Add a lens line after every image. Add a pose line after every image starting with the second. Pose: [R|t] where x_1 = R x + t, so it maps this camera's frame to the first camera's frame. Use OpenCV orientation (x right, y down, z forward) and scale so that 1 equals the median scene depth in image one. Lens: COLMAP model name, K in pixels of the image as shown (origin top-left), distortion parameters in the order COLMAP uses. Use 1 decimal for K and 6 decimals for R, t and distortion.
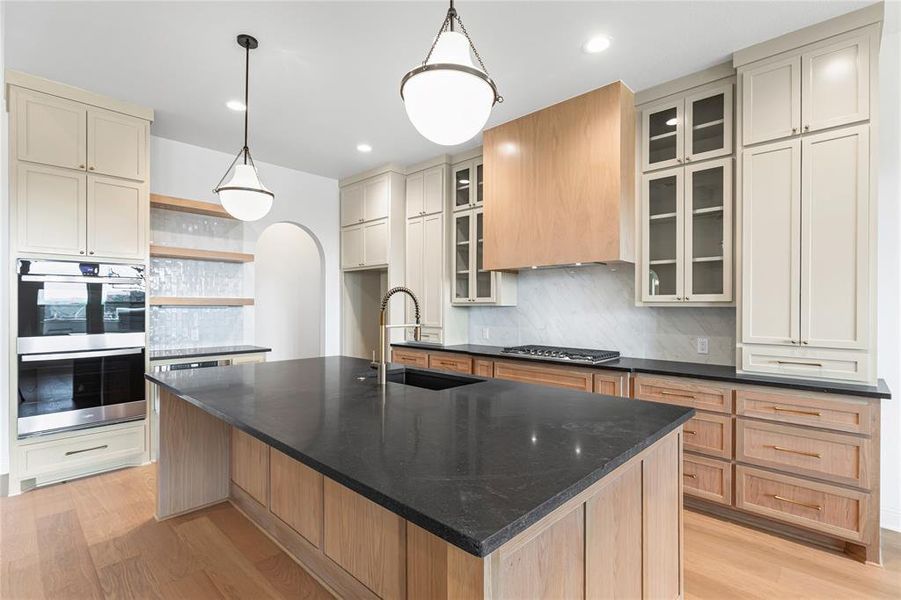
lens RADIAL K [[418.2, 0, 465.1], [0, 418.2, 306.8], [0, 0, 1]] dist [-0.004430, -0.000909]
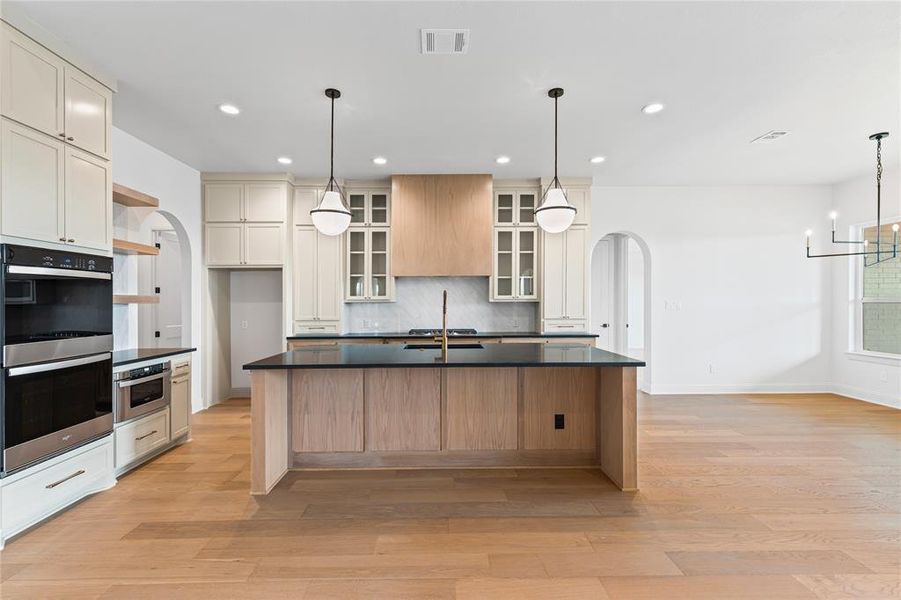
lens RADIAL K [[406.1, 0, 452.0], [0, 406.1, 304.3], [0, 0, 1]] dist [0.010356, -0.000673]
pose [[0.720431, -0.009255, 0.693465, -0.790263], [0.009016, 0.999951, 0.003980, 0.001466], [-0.693468, 0.003385, 0.720479, -0.101226]]
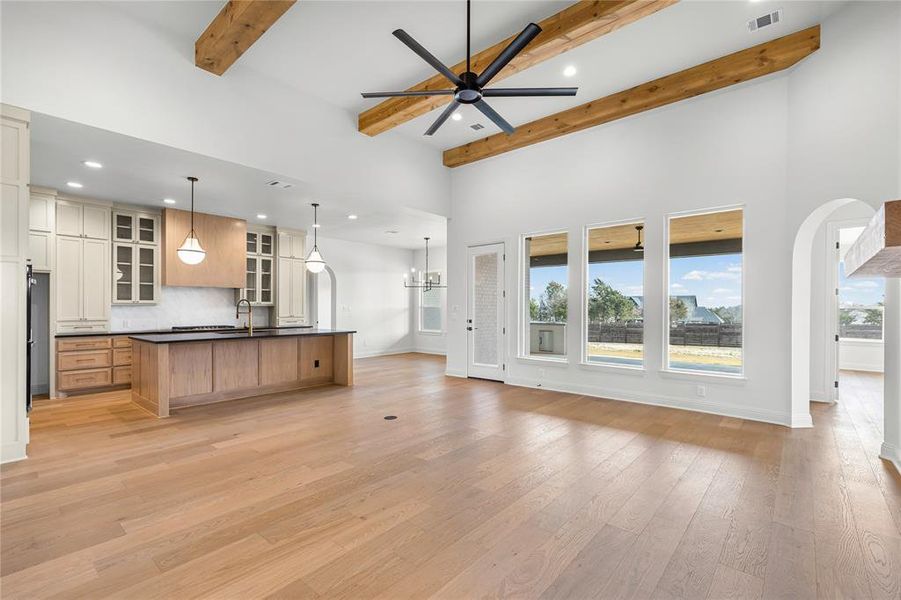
lens RADIAL K [[400.6, 0, 447.0], [0, 400.6, 305.4], [0, 0, 1]] dist [0.012529, -0.000571]
pose [[-0.026296, 0.002369, 0.999651, -1.829900], [0.001562, 0.999996, -0.002329, 0.004066], [-0.999653, 0.001501, -0.026300, -0.164572]]
